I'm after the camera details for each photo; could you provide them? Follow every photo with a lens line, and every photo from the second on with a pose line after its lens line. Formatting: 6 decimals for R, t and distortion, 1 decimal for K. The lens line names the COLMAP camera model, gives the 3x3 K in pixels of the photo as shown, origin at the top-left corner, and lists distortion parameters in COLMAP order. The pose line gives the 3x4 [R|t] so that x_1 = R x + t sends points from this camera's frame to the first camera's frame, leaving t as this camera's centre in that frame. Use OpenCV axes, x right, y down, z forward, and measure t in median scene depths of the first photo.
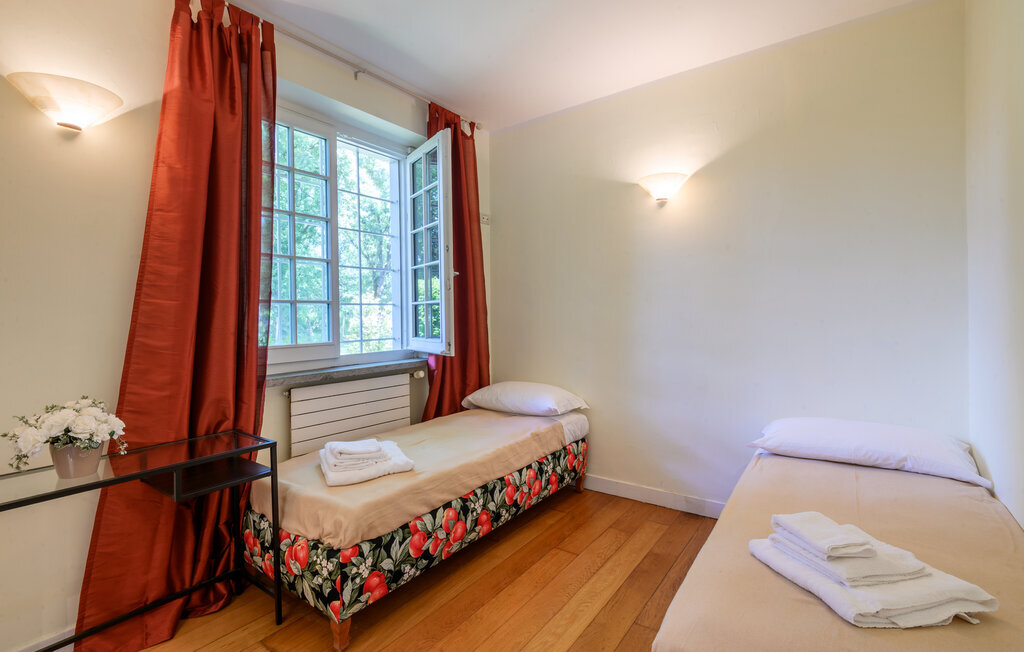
lens RADIAL K [[452.1, 0, 511.0], [0, 452.1, 317.3], [0, 0, 1]] dist [0.000710, -0.000007]
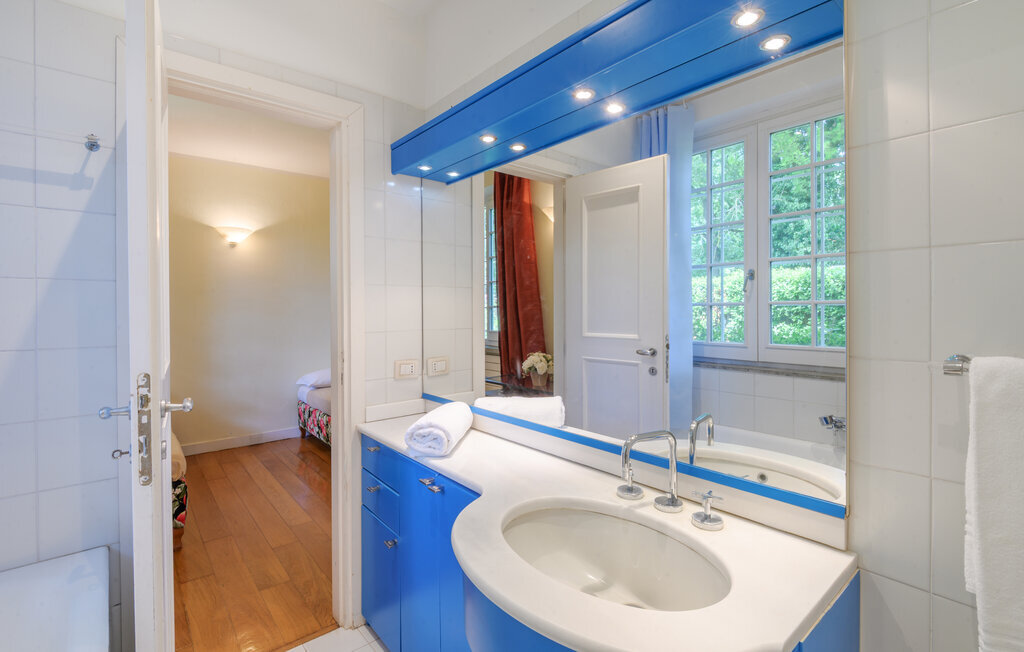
lens RADIAL K [[473.7, 0, 508.0], [0, 473.7, 313.4], [0, 0, 1]] dist [-0.000263, -0.000793]
pose [[0.234078, 0.001551, 0.972216, -1.010815], [0.015558, 0.999865, -0.005341, -0.003190], [-0.972093, 0.016376, 0.234023, -0.257710]]
